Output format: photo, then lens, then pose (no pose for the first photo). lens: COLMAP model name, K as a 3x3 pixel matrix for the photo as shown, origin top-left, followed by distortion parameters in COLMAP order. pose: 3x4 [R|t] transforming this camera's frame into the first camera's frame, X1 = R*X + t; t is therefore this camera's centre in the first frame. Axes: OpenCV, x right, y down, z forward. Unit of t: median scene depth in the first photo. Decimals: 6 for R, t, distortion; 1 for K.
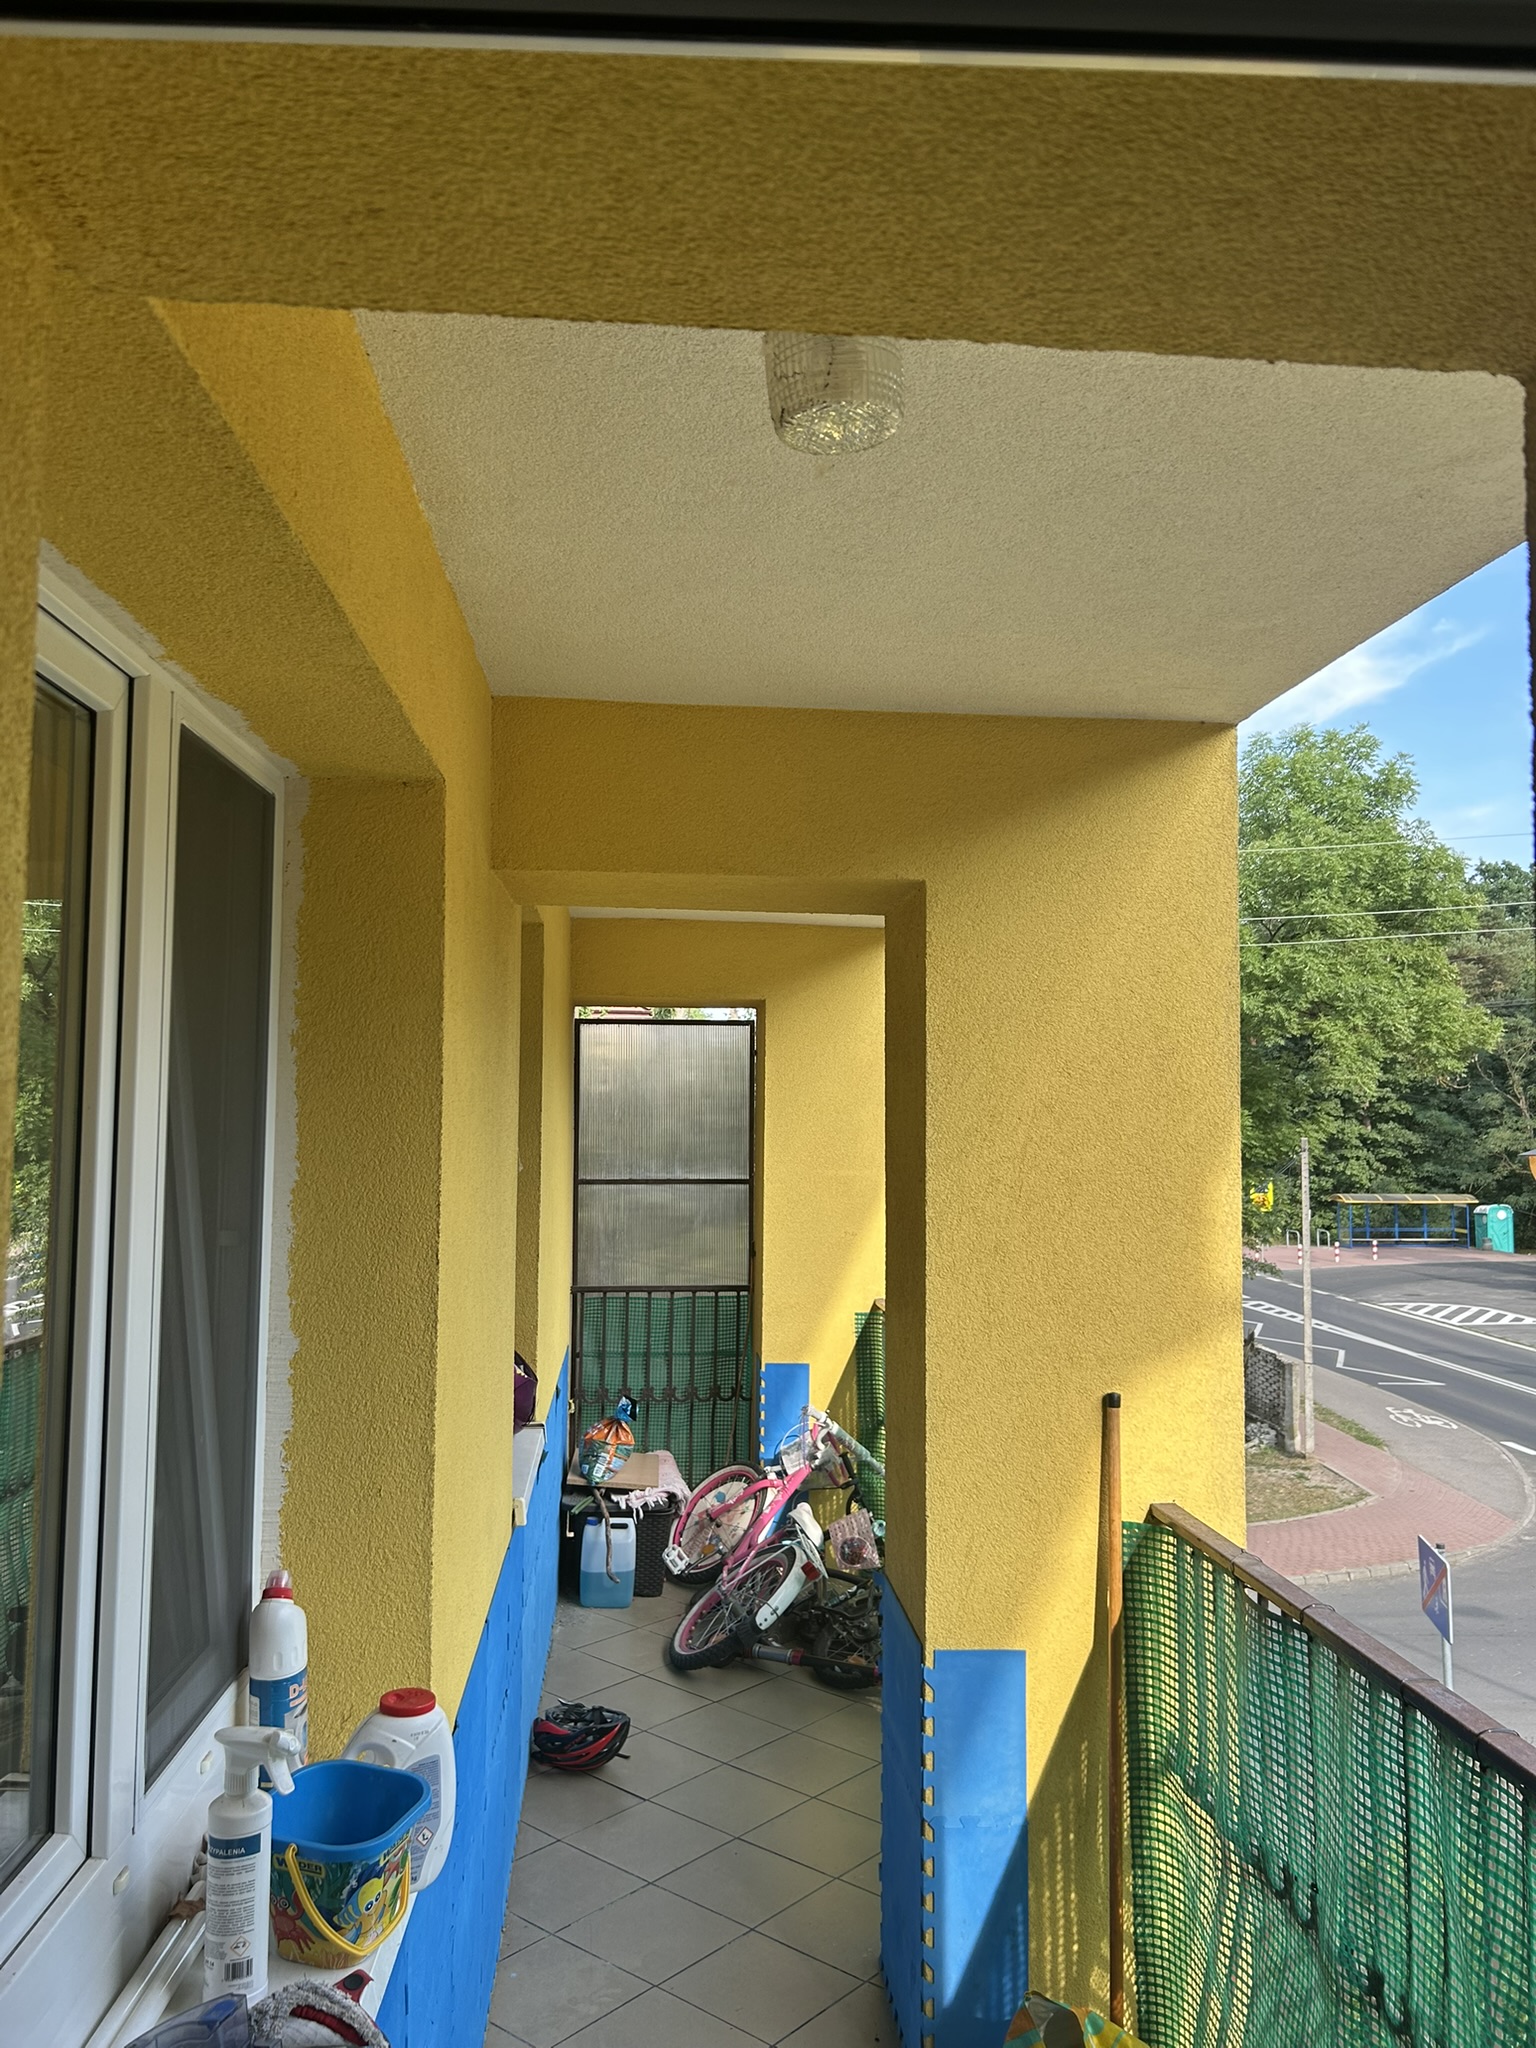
lens RADIAL K [[1525.4, 0, 802.0], [0, 1525.4, 994.4], [0, 0, 1]] dist [0.082399, -0.176853]
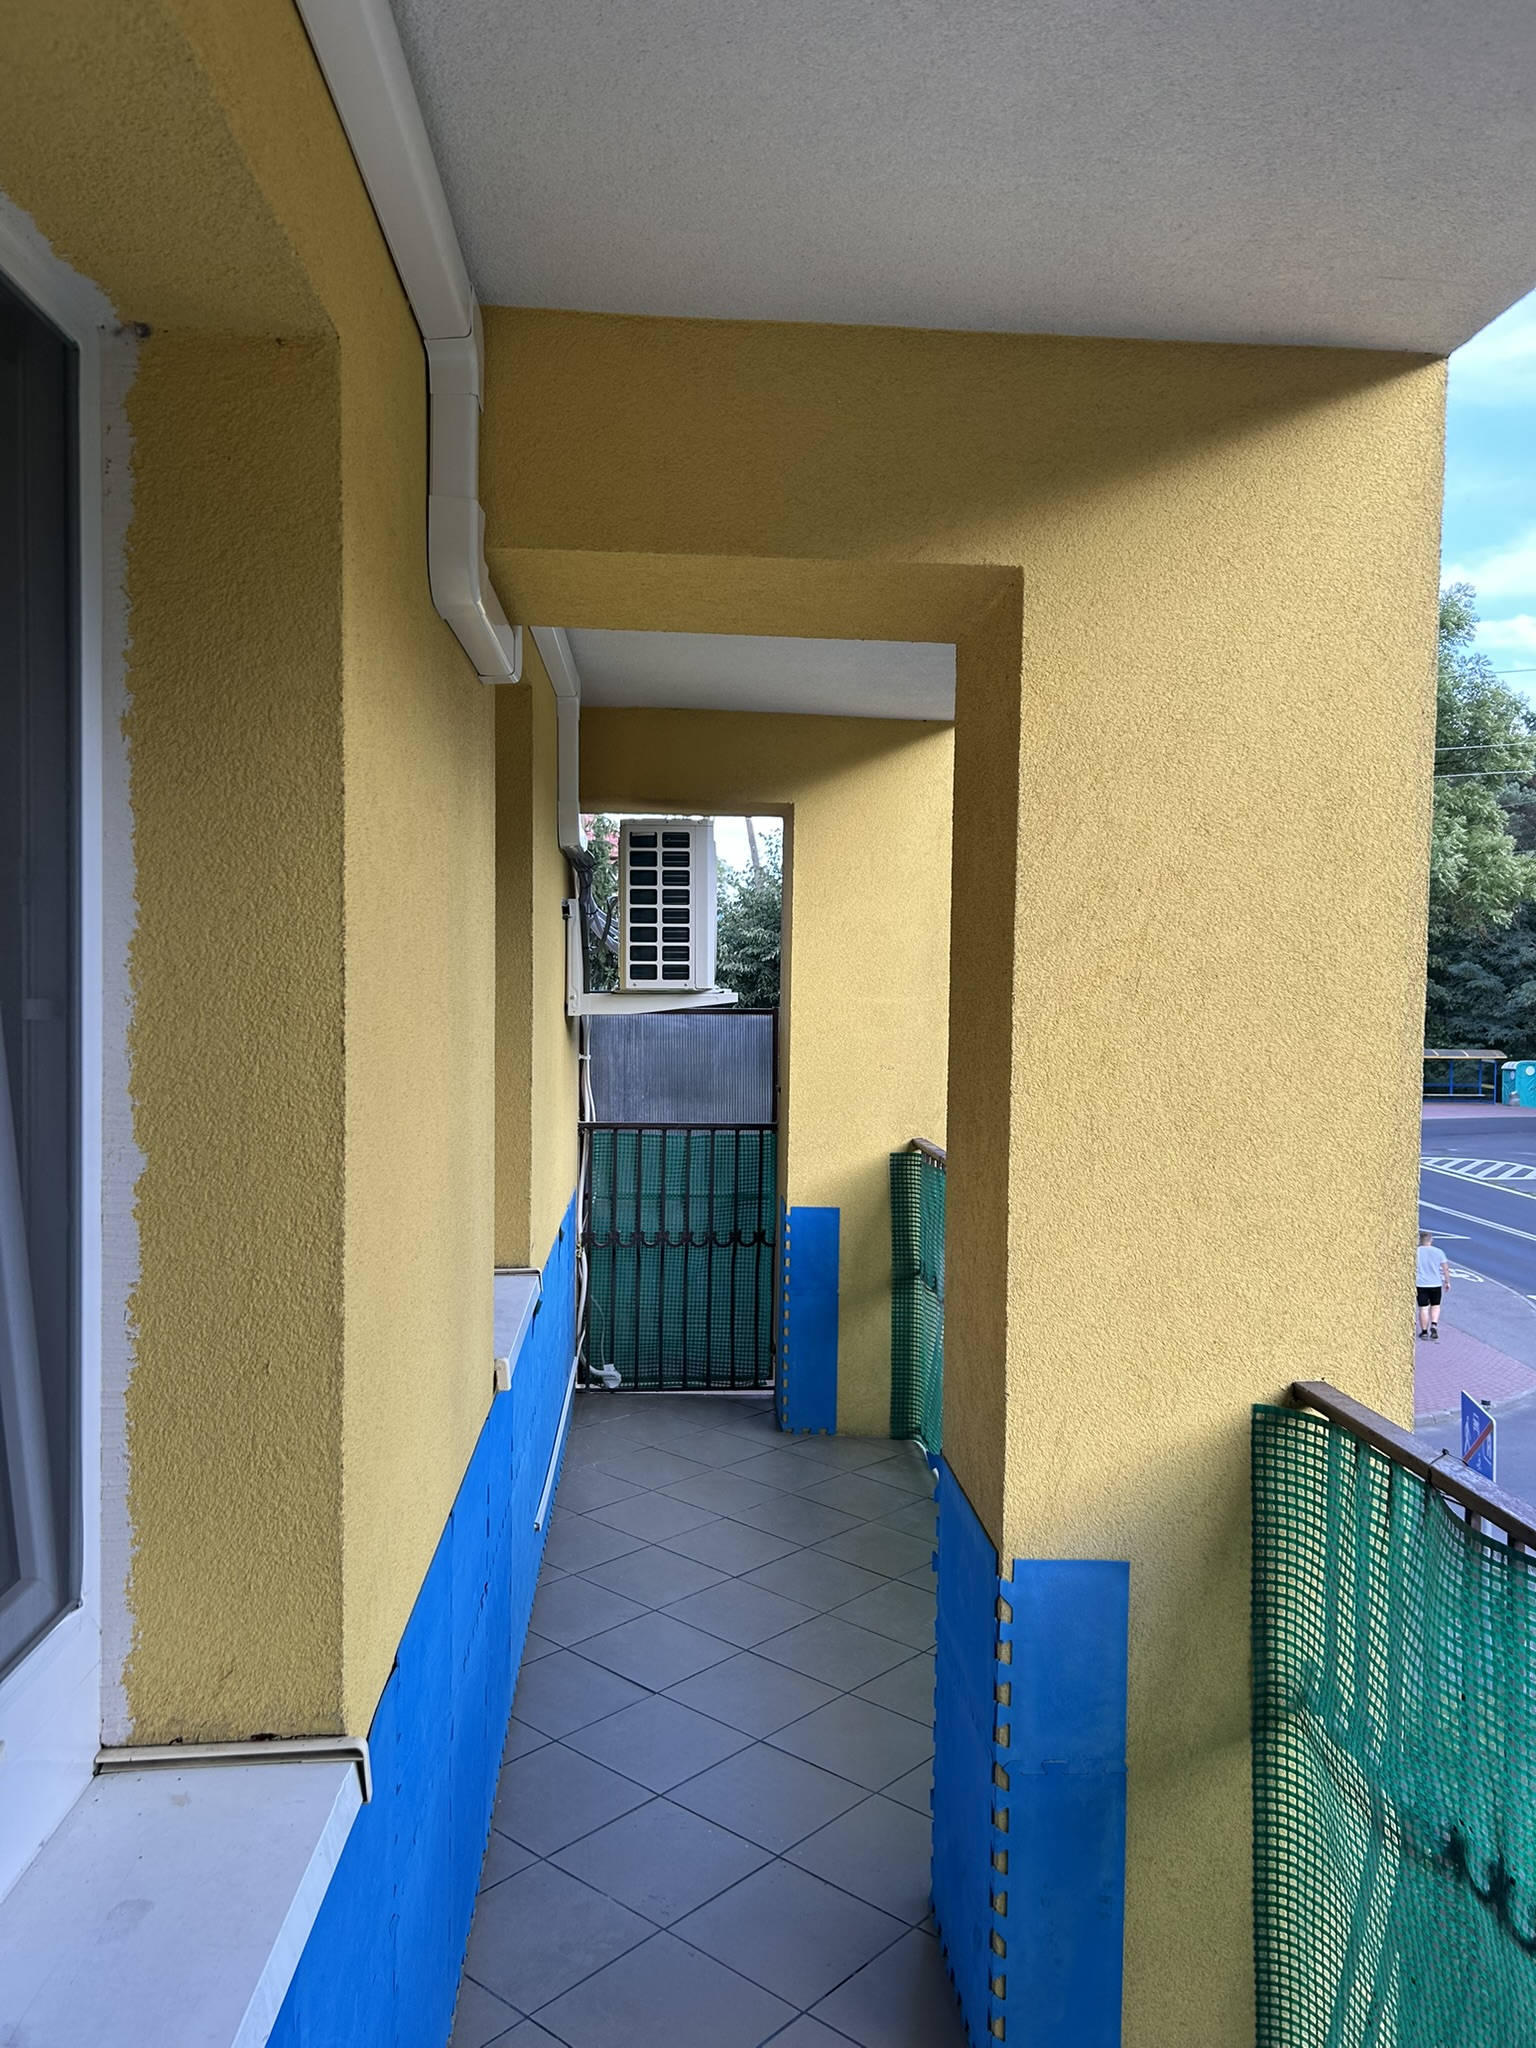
lens RADIAL K [[1525.4, 0, 802.0], [0, 1525.4, 994.4], [0, 0, 1]] dist [0.082399, -0.176853]
pose [[0.999877, 0.008939, -0.012856, -0.015016], [-0.007673, 0.995414, 0.095350, 0.061652], [0.013649, -0.095240, 0.995361, 0.235324]]
